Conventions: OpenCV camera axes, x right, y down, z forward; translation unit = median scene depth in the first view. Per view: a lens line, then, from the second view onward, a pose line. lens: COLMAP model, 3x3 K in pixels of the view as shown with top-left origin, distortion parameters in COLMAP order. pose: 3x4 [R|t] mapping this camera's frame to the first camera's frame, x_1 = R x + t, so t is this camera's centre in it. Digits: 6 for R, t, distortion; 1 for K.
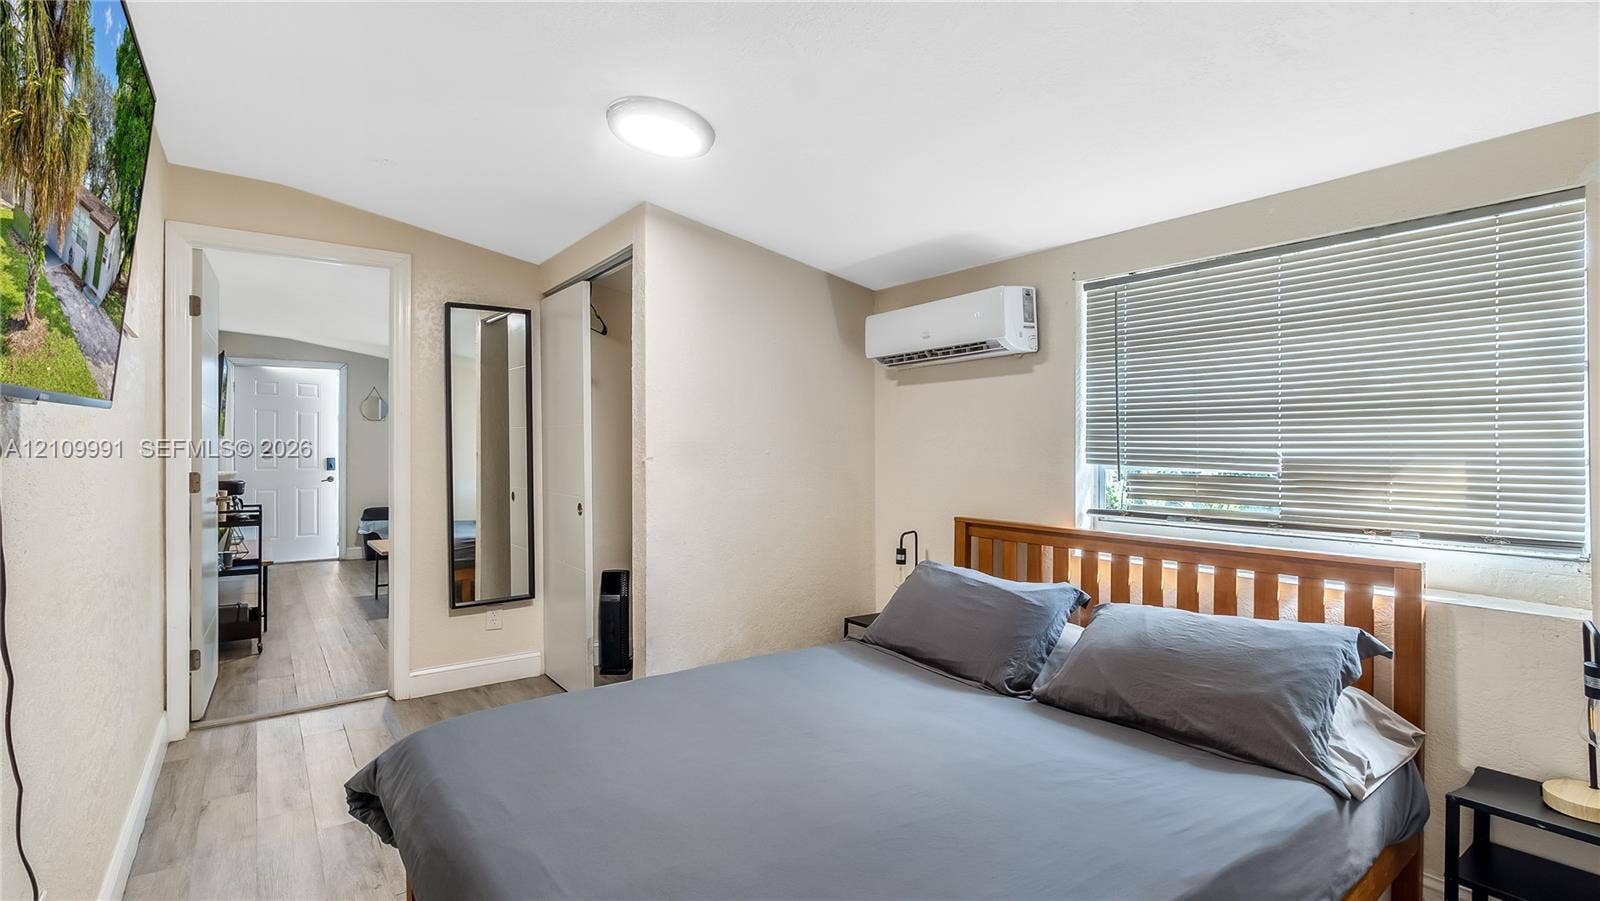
lens RADIAL K [[744.5, 0, 801.5], [0, 744.5, 449.4], [0, 0, 1]] dist [-0.006666, 0.000696]
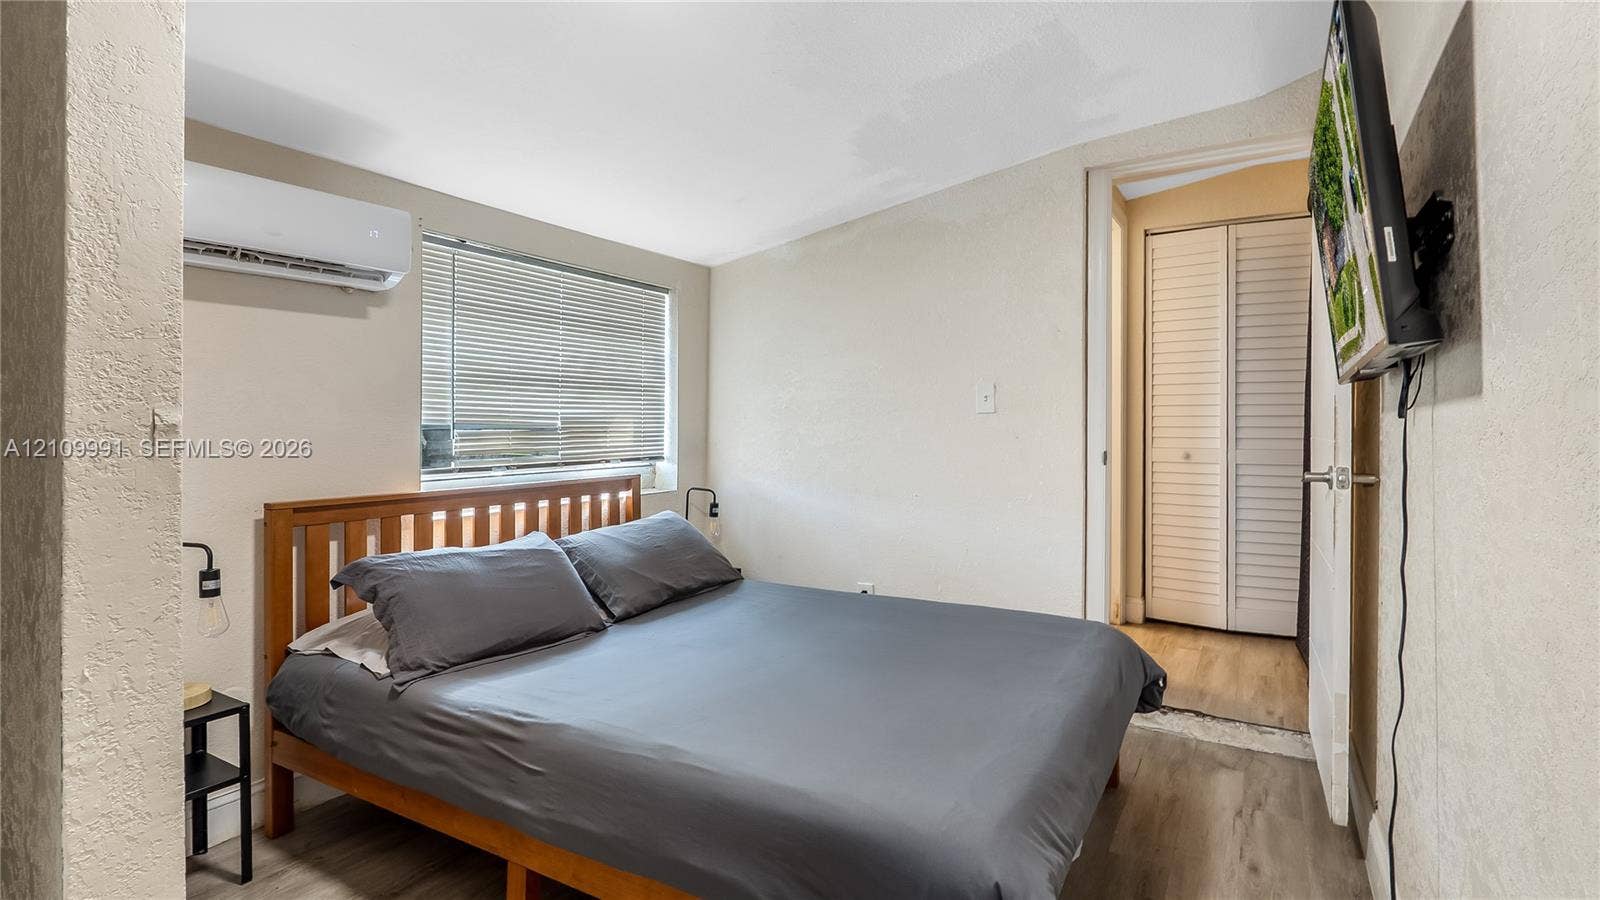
lens RADIAL K [[744.5, 0, 801.5], [0, 744.5, 448.9], [0, 0, 1]] dist [-0.006666, 0.000696]
pose [[-0.372330, -0.052587, 0.926609, -0.844599], [-0.020270, 0.998616, 0.048529, -0.004006], [-0.927879, -0.000714, -0.372881, 1.108497]]
